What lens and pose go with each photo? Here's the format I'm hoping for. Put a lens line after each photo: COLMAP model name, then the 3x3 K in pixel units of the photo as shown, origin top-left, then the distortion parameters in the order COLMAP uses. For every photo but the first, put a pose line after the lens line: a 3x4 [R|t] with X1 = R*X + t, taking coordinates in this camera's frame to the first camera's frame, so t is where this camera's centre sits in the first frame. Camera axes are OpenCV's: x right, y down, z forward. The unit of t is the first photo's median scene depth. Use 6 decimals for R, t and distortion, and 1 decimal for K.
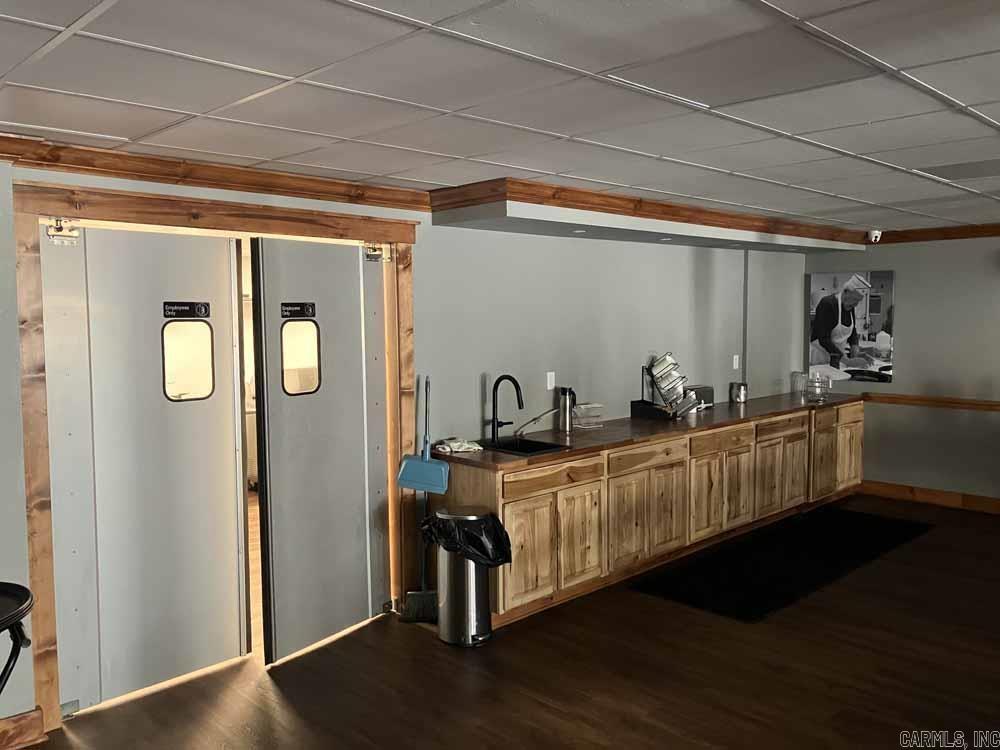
lens RADIAL K [[821.6, 0, 500.0], [0, 821.6, 375.0], [0, 0, 1]] dist [0.004569, 0.000410]
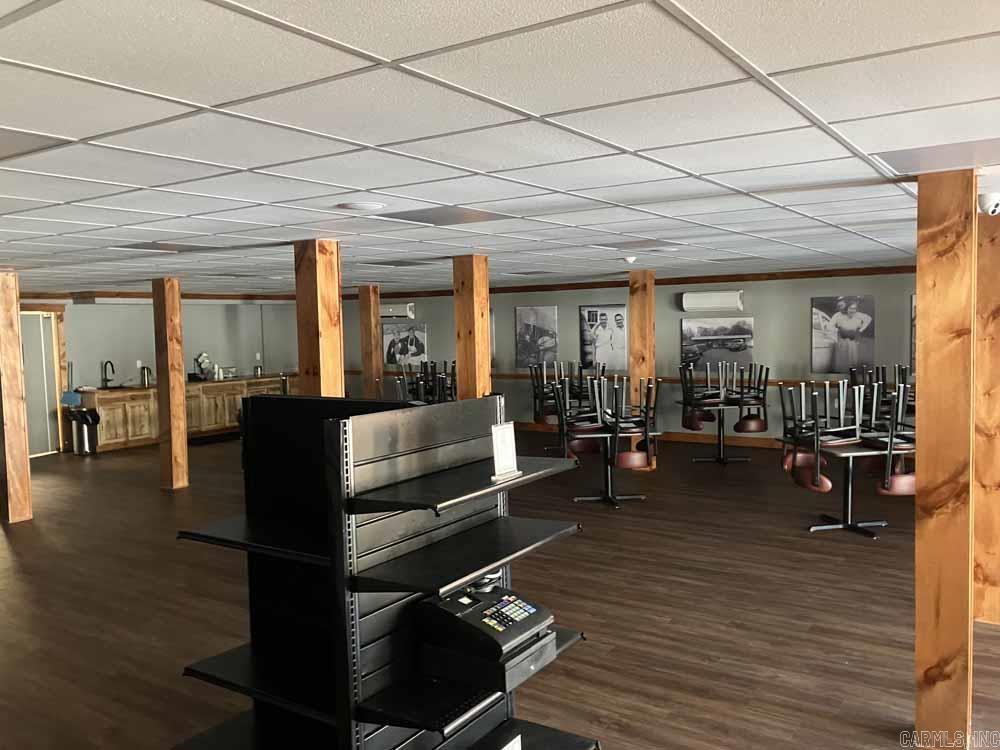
lens RADIAL K [[829.6, 0, 500.0], [0, 829.6, 375.0], [0, 0, 1]] dist [-0.008102, -0.006963]
pose [[0.978303, -0.029446, 0.205076, 0.713321], [0.032613, 0.999395, -0.012080, 0.122736], [-0.204596, 0.018506, 0.978671, -1.895555]]
